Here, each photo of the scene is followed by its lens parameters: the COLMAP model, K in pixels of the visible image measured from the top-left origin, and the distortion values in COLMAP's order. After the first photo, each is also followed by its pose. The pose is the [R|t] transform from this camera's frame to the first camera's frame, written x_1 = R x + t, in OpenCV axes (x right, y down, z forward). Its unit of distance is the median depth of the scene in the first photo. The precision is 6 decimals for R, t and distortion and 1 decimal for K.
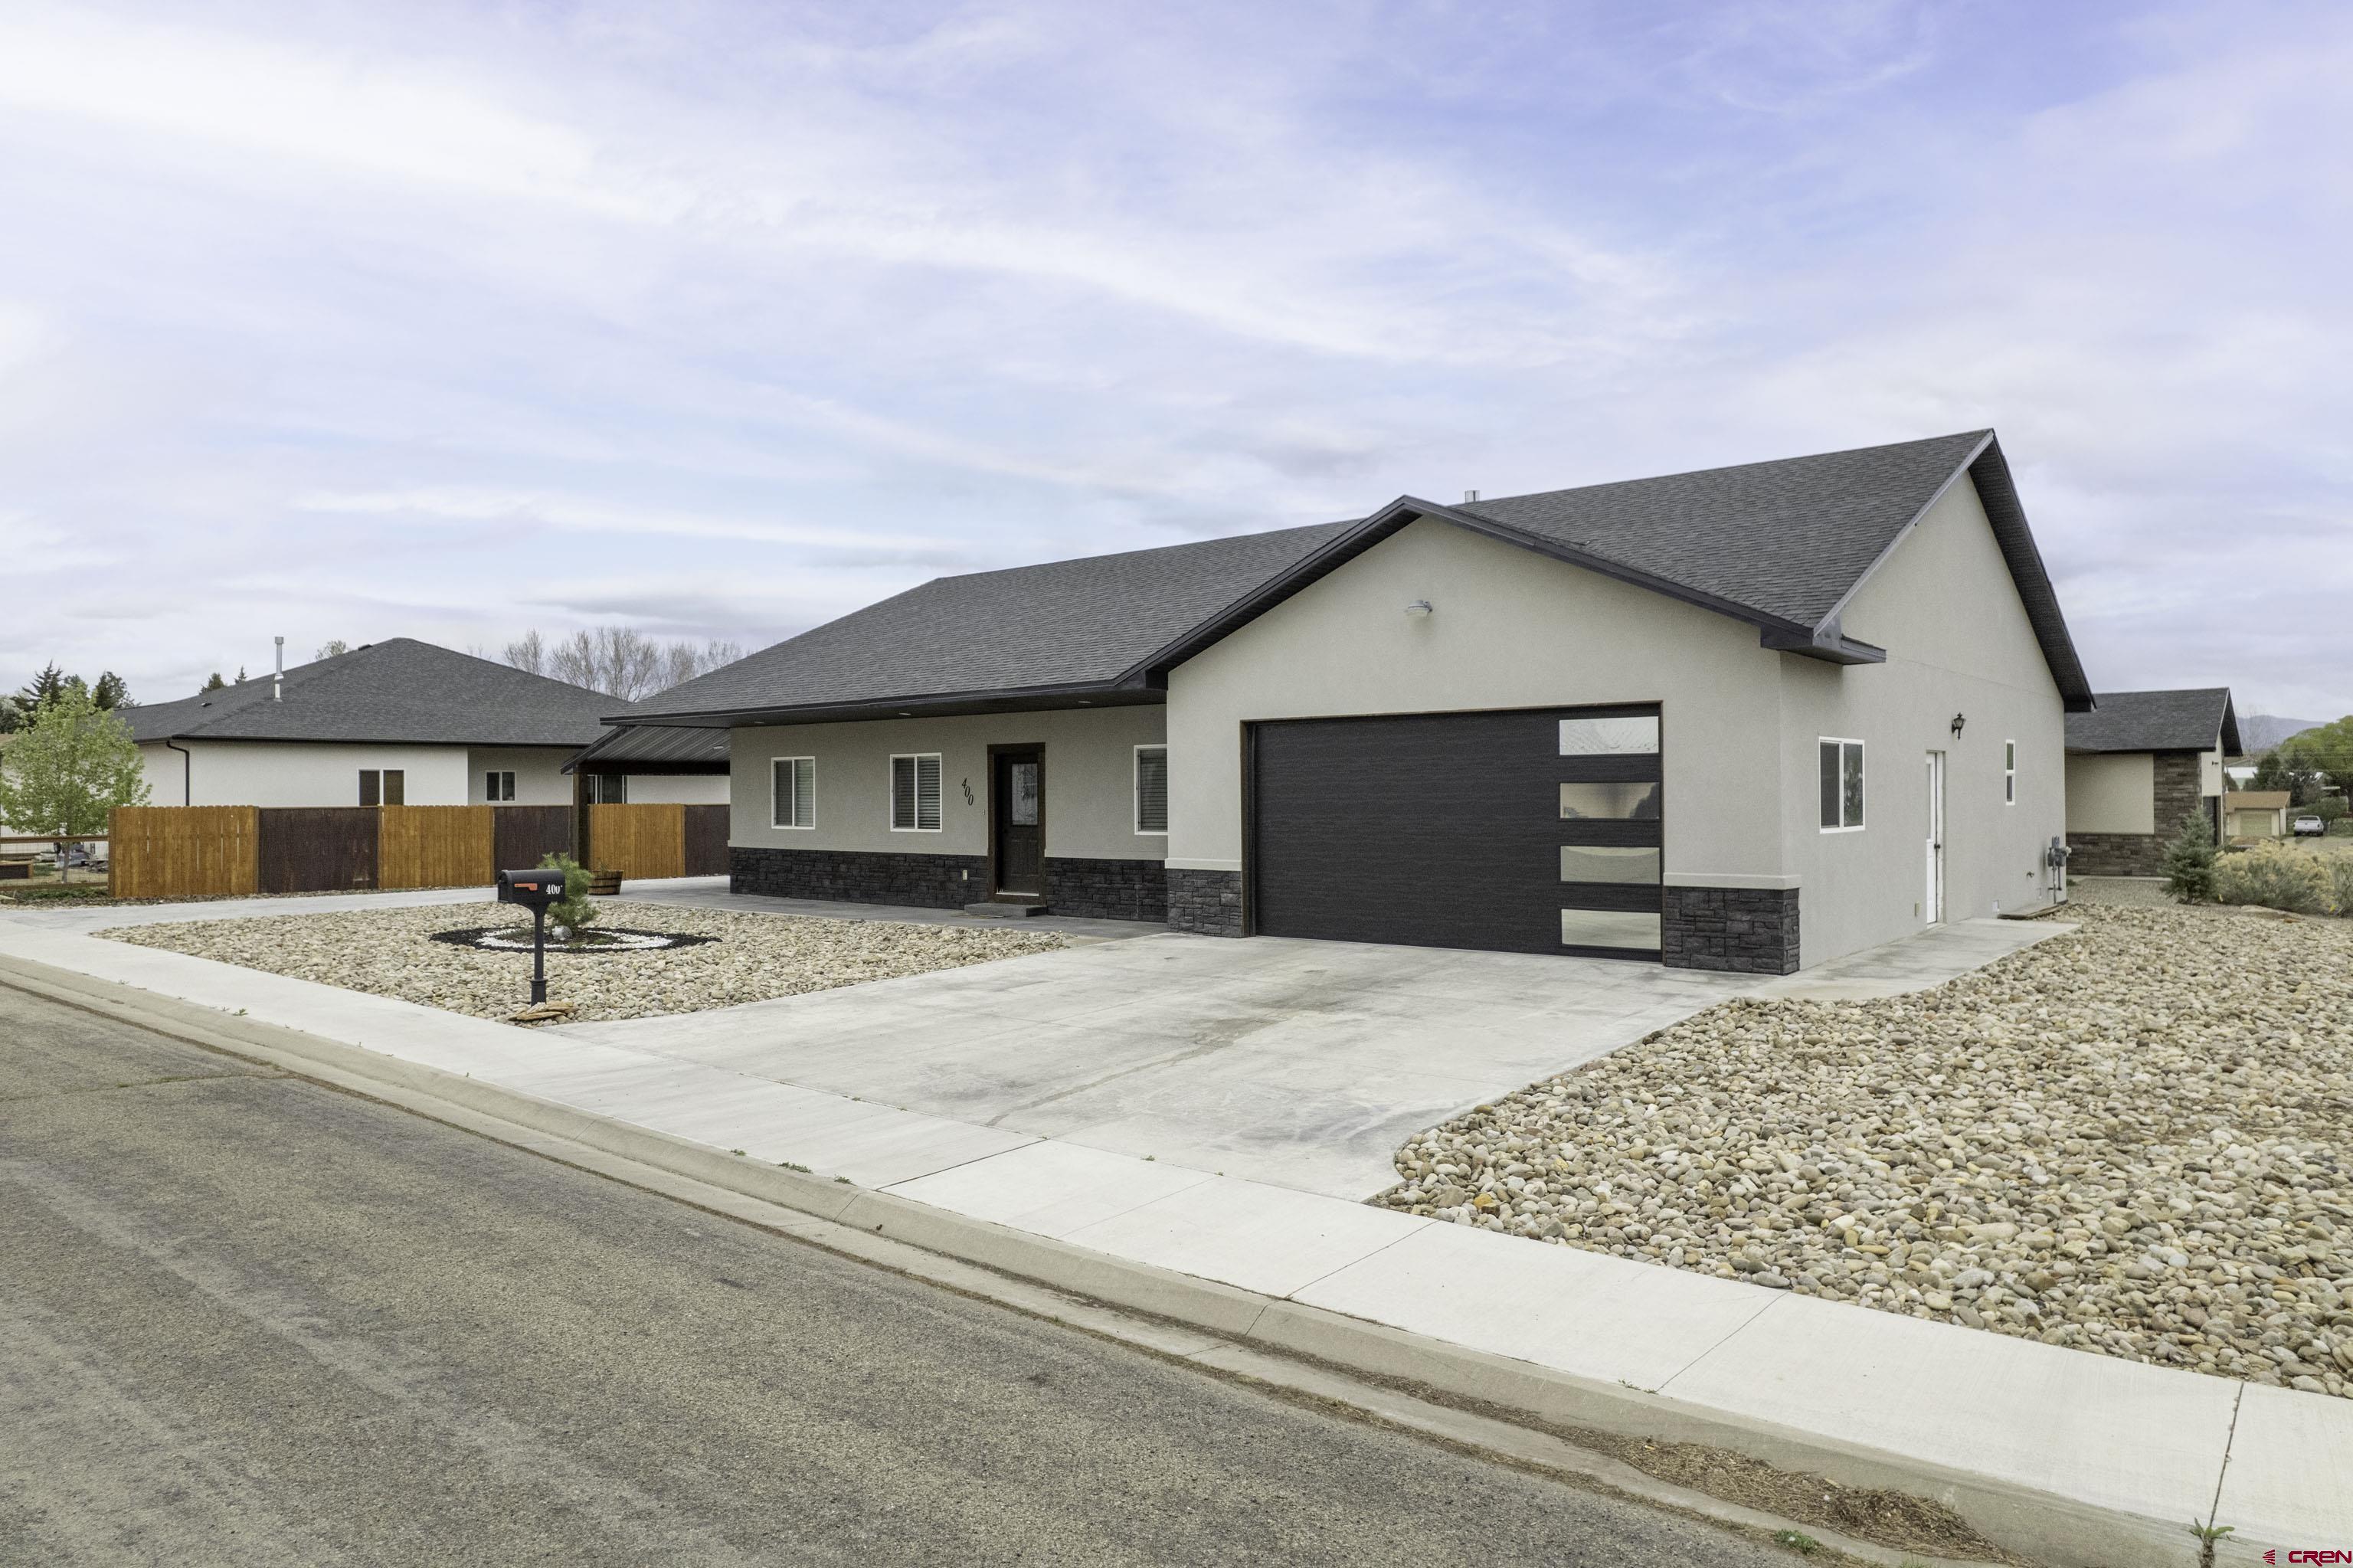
lens RADIAL K [[1508.1, 0, 1165.4], [0, 1508.1, 787.7], [0, 0, 1]] dist [-0.024540, 0.000426]
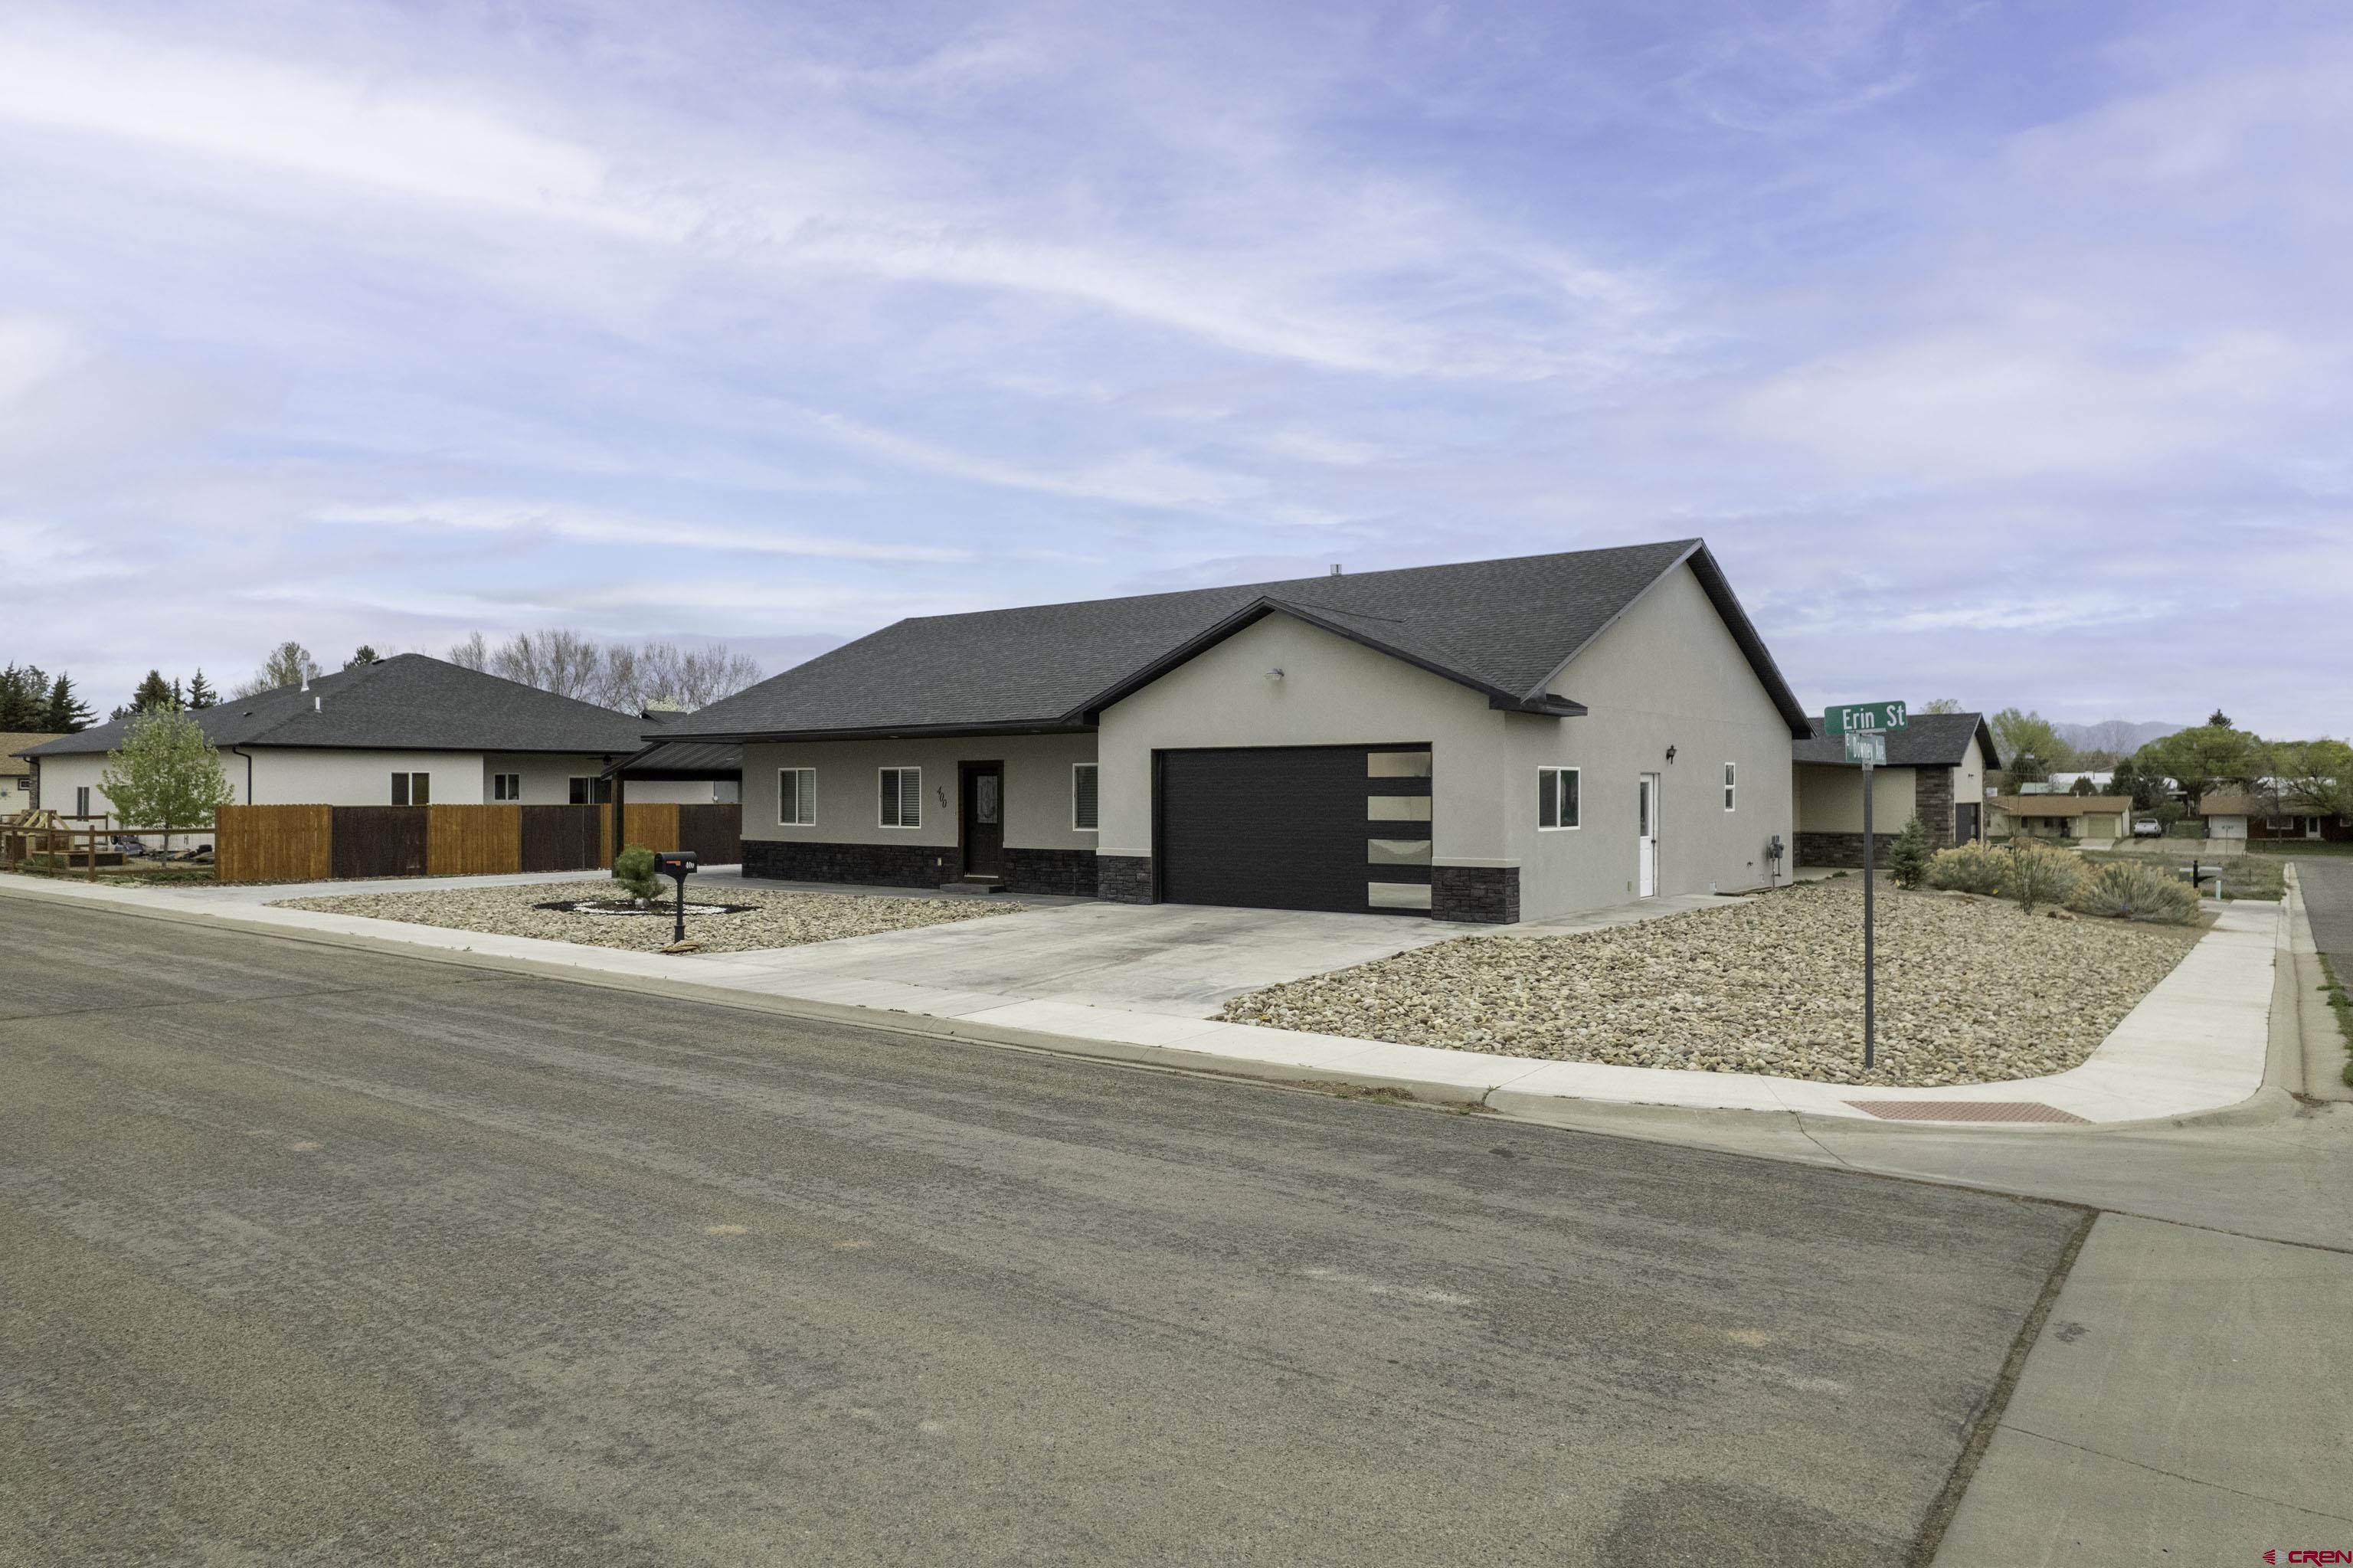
lens RADIAL K [[1508.1, 0, 1165.4], [0, 1508.1, 787.7], [0, 0, 1]] dist [-0.024540, 0.000426]
pose [[0.998732, 0.005009, 0.050092, -0.005509], [-0.005064, 0.999987, 0.000969, -0.008318], [-0.050086, -0.001221, 0.998744, -0.321904]]
